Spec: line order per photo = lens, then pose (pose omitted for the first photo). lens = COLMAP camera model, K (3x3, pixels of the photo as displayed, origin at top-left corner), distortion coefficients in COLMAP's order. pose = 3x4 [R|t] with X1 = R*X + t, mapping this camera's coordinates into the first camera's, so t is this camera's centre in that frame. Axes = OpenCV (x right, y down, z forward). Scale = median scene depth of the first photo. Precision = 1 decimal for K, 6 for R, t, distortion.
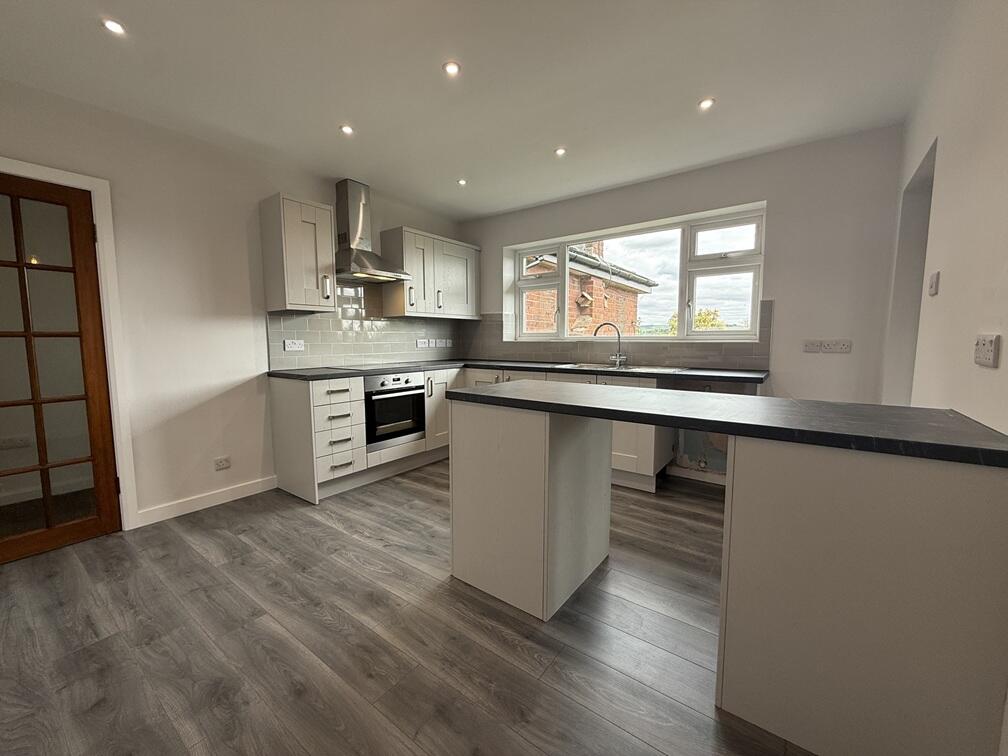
lens RADIAL K [[401.5, 0, 501.9], [0, 401.5, 377.2], [0, 0, 1]] dist [0.005930, -0.000060]
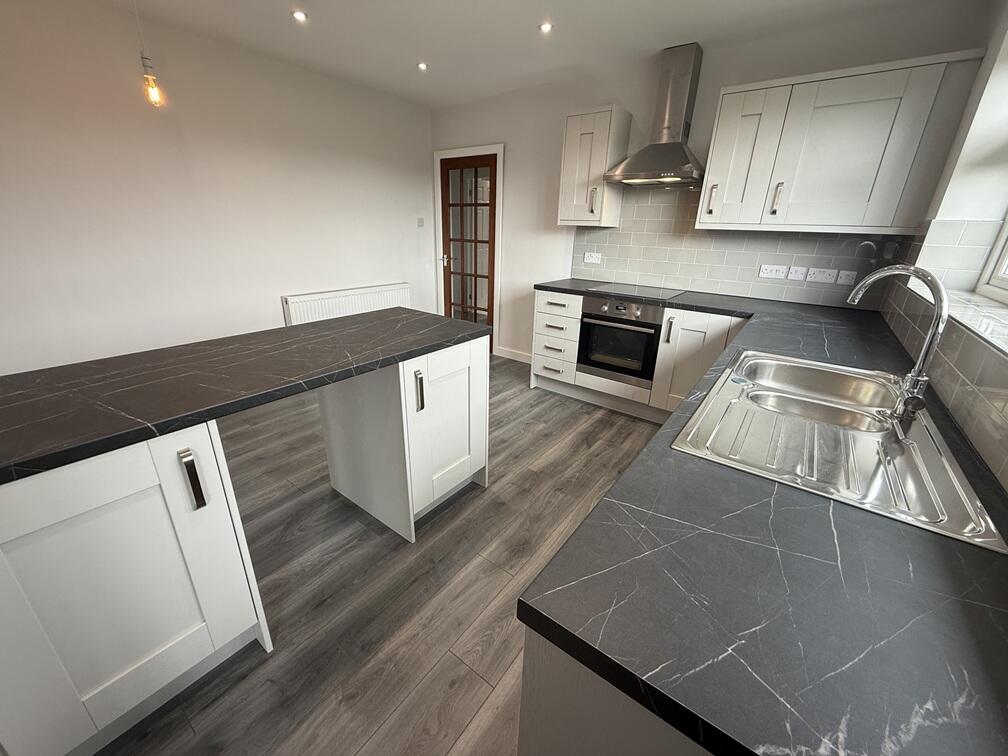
lens RADIAL K [[401.5, 0, 501.9], [0, 401.5, 377.2], [0, 0, 1]] dist [0.005930, -0.000060]
pose [[-0.005459, 0.359307, -0.933204, 0.757903], [-0.122512, 0.925947, 0.357230, -0.169286], [0.992452, 0.116278, 0.038965, 0.907424]]
